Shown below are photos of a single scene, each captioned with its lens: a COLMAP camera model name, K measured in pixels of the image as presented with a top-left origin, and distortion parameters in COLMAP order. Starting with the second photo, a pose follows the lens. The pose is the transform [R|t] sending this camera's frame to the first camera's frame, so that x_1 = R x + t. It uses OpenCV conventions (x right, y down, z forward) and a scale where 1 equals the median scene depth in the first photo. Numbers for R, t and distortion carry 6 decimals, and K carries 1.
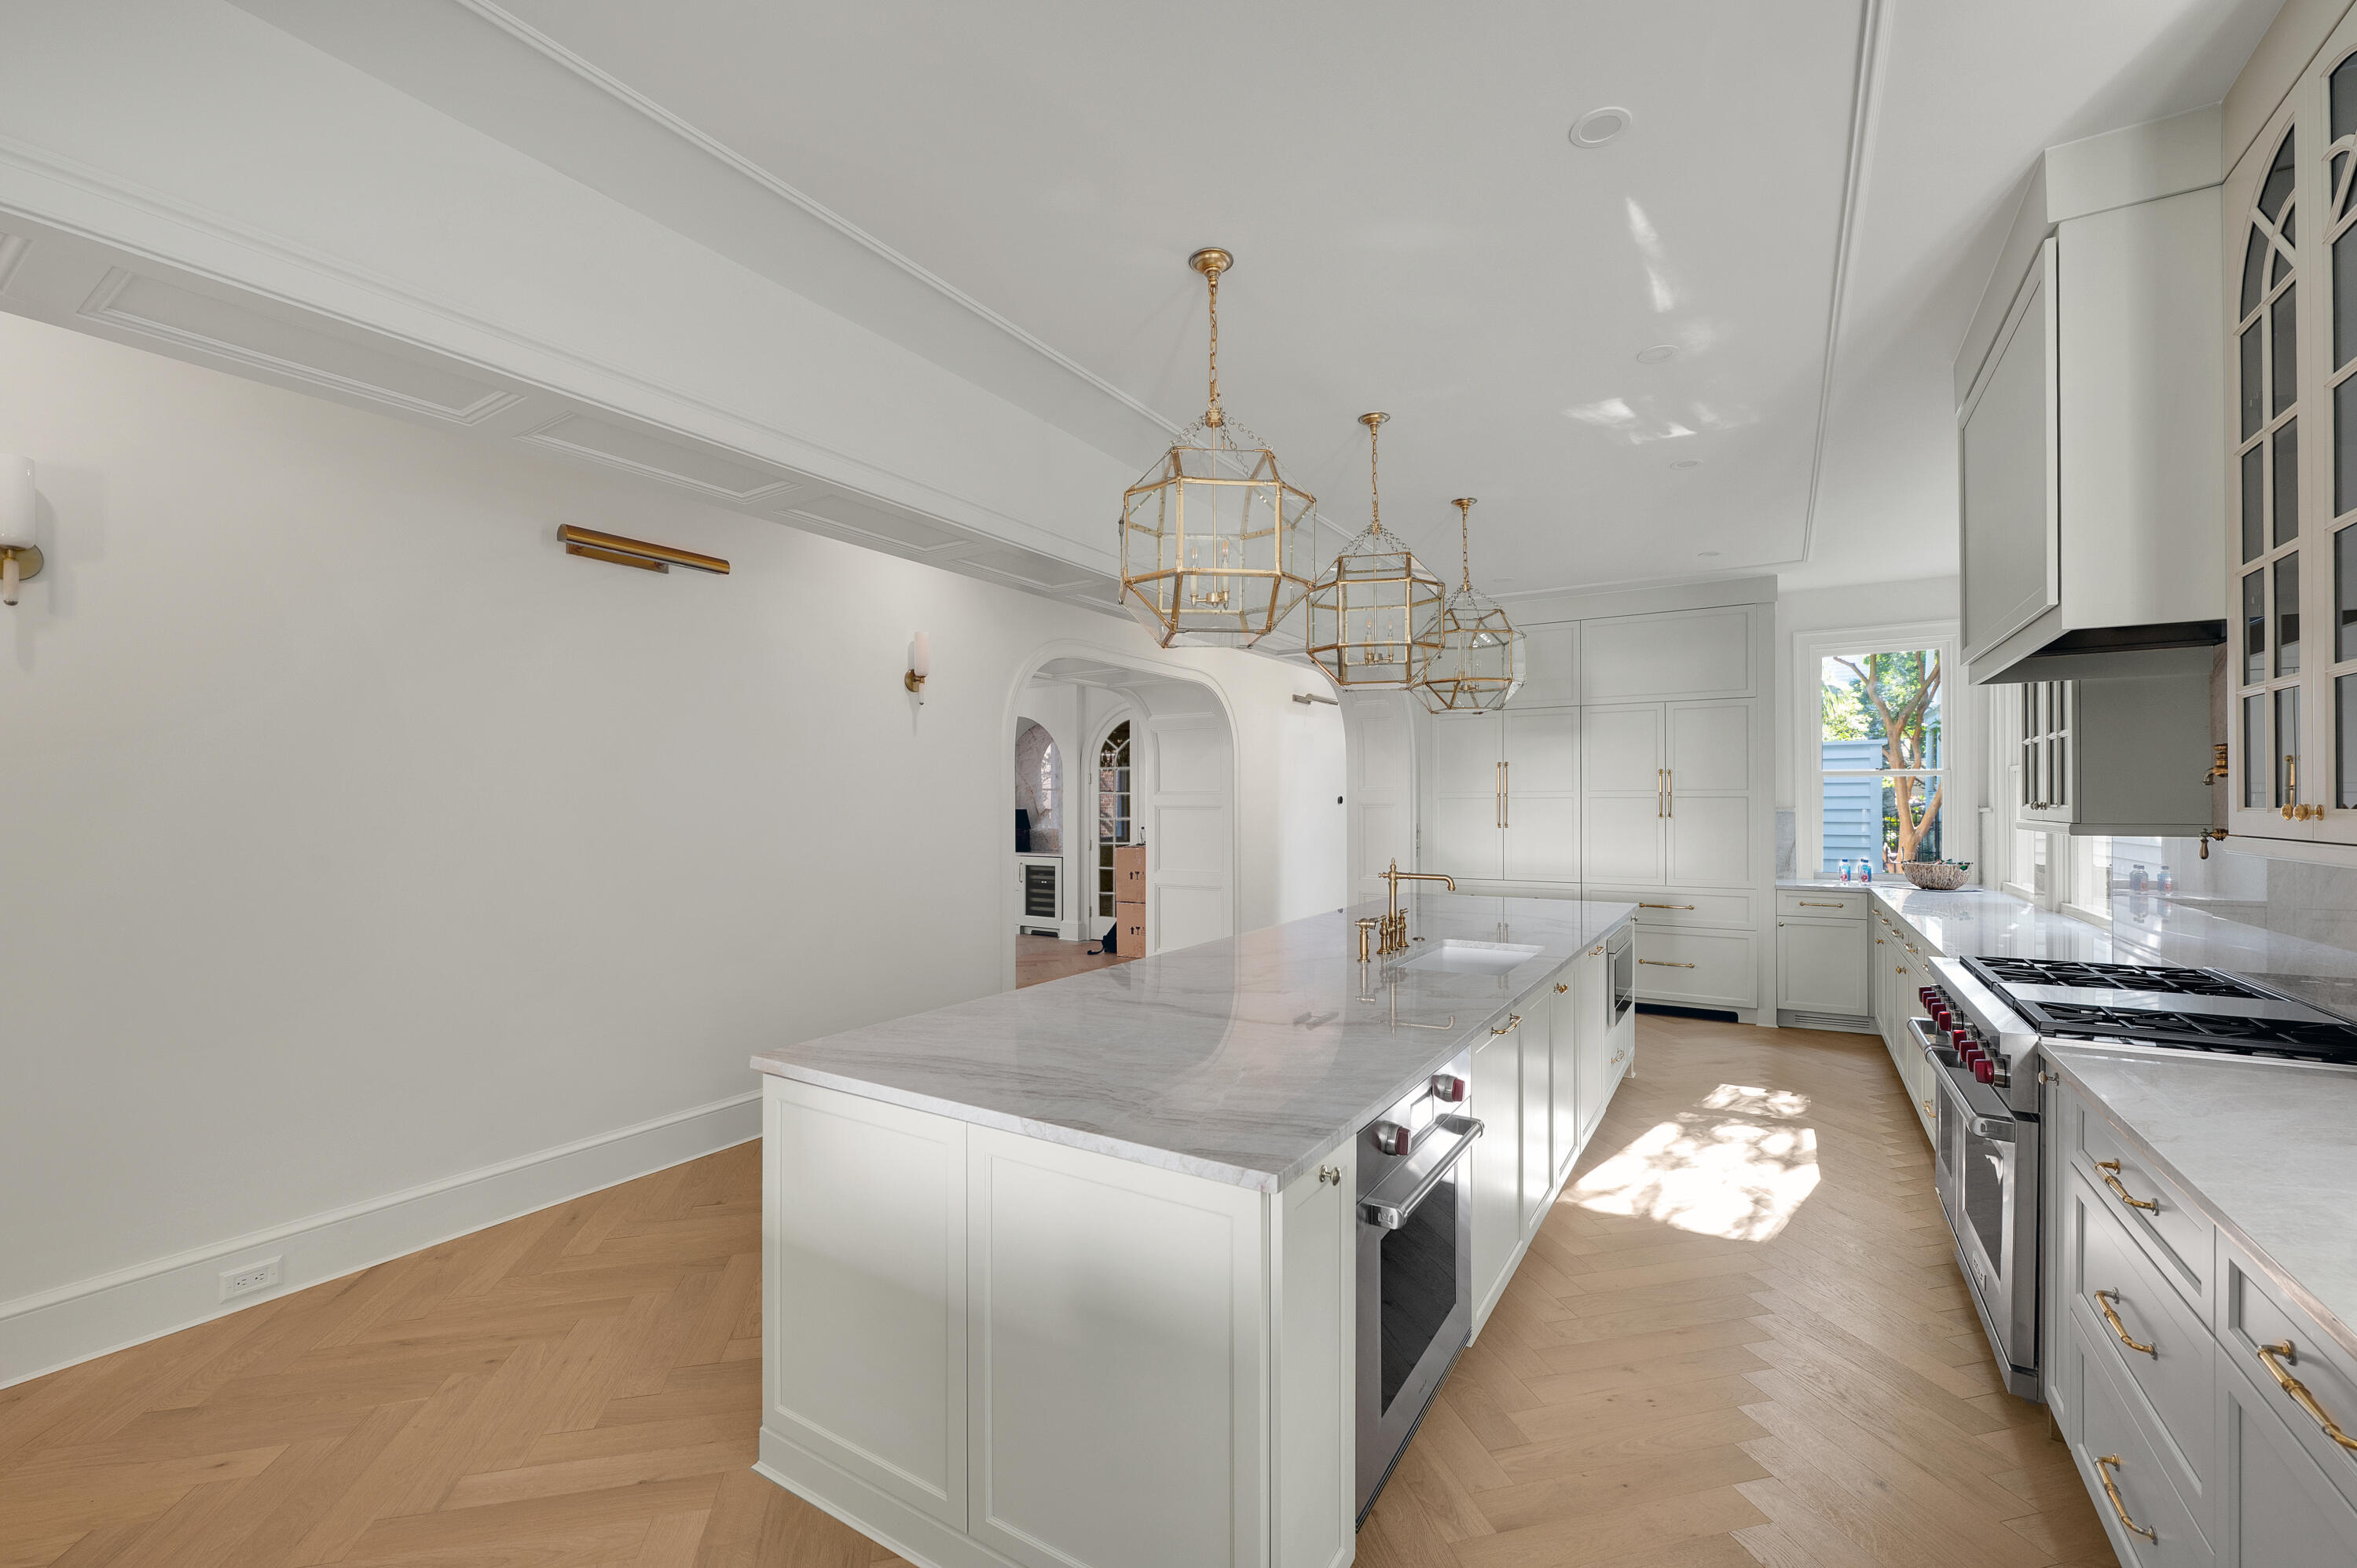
lens RADIAL K [[974.8, 0, 1184.1], [0, 974.8, 798.2], [0, 0, 1]] dist [0.001317, 0.000362]
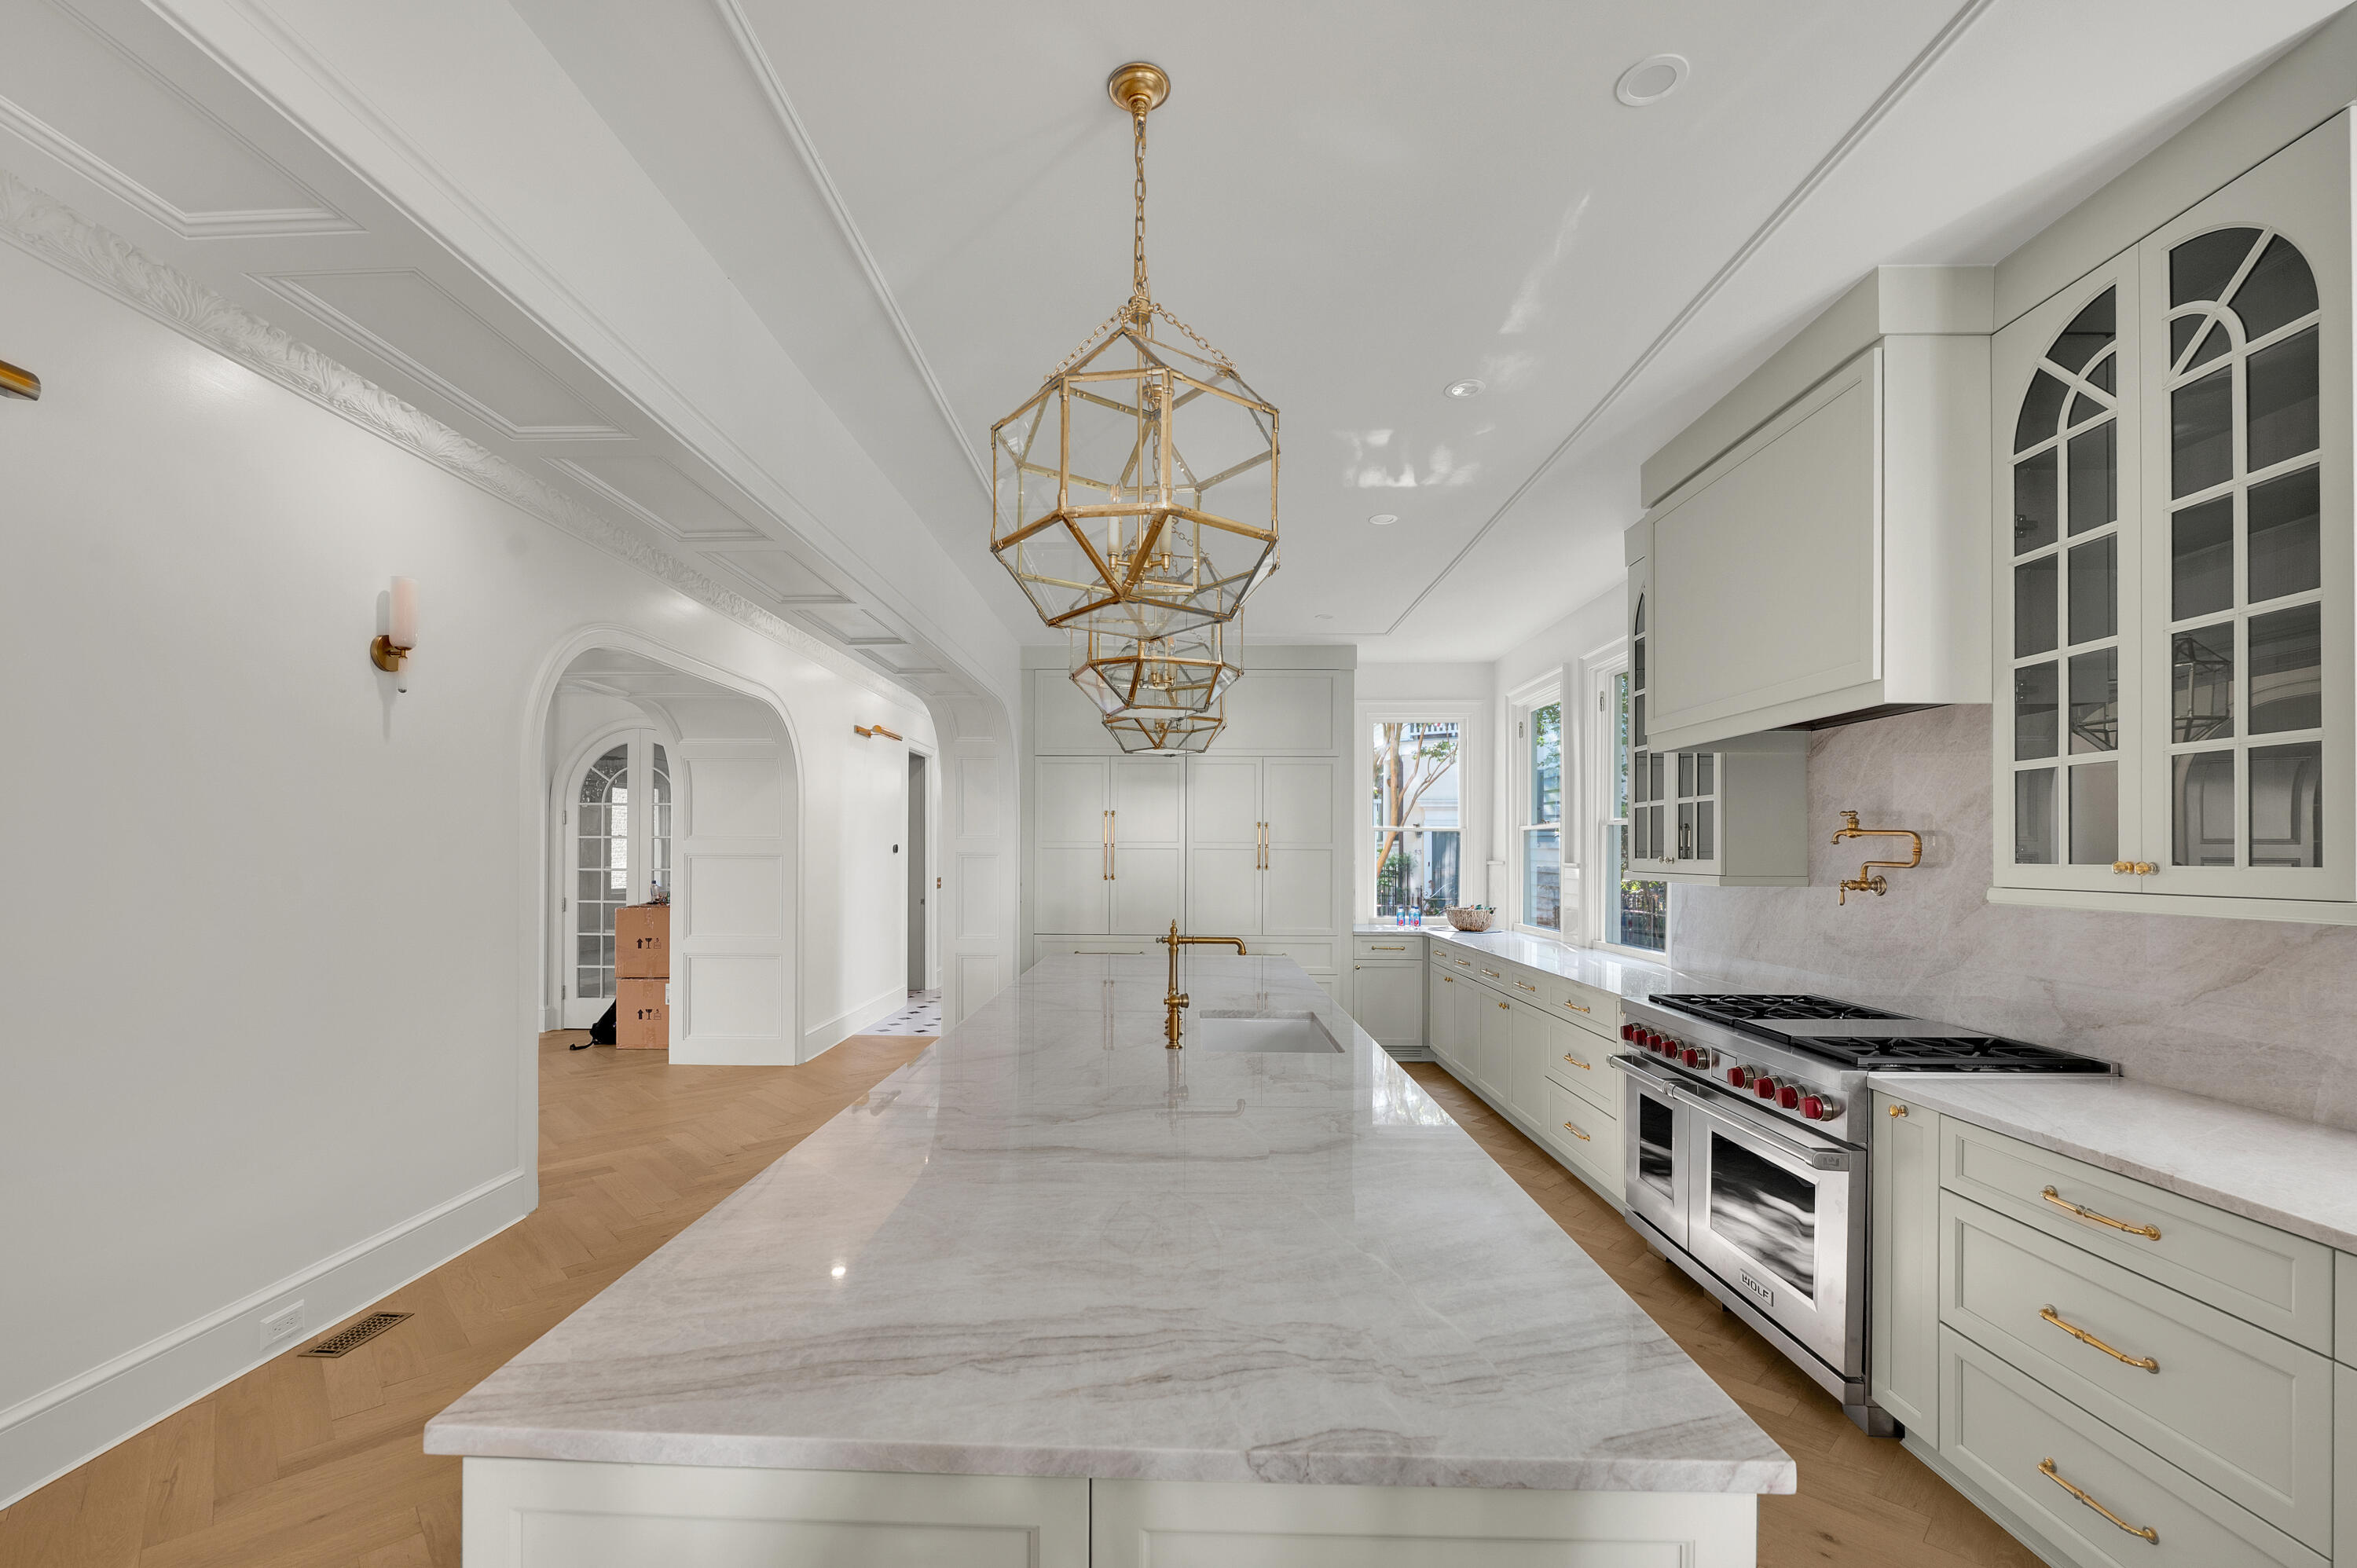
lens RADIAL K [[994.9, 0, 1168.2], [0, 994.9, 848.1], [0, 0, 1]] dist [-0.002108, -0.000182]
pose [[0.864487, 0.010272, 0.502551, -0.239555], [-0.010588, 0.999941, -0.002226, 0.002430], [-0.502544, -0.003397, 0.864545, 0.282753]]
